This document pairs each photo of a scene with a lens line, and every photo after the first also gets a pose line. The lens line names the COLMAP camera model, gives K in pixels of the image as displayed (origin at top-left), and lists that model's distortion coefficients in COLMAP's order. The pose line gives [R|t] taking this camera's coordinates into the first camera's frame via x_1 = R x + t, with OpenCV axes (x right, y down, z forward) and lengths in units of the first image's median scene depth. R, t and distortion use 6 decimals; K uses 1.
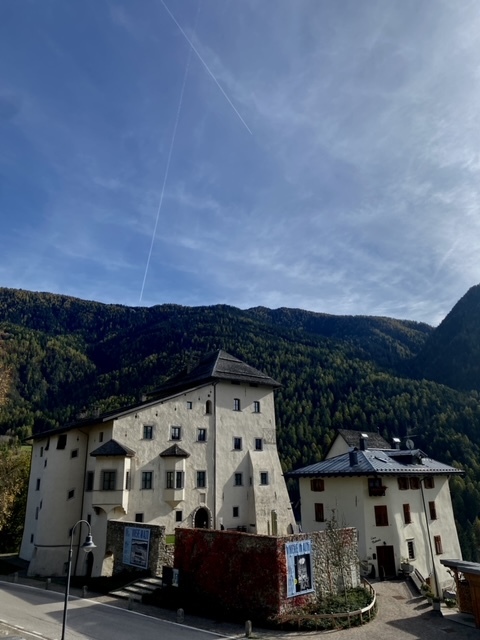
lens RADIAL K [[482.1, 0, 240.0], [0, 482.1, 320.0], [0, 0, 1]] dist [0.004429, -0.004717]
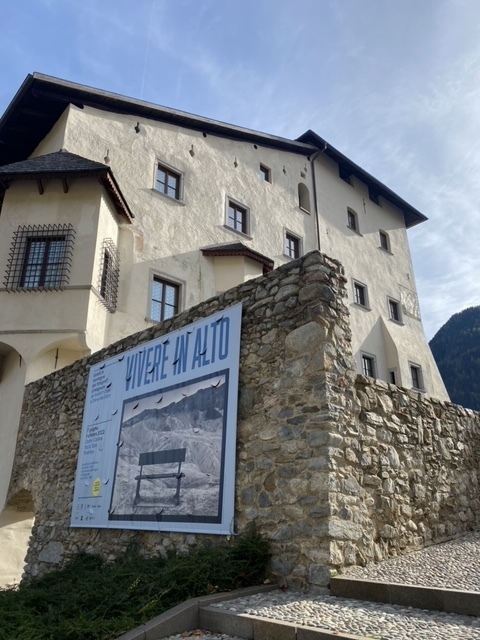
lens RADIAL K [[482.1, 0, 240.0], [0, 482.1, 320.0], [0, 0, 1]] dist [0.004429, -0.004717]
pose [[0.998928, 0.025523, 0.038621, -0.151171], [-0.023419, 0.998268, -0.053976, 0.352170], [-0.039931, 0.053014, 0.997795, 0.654263]]
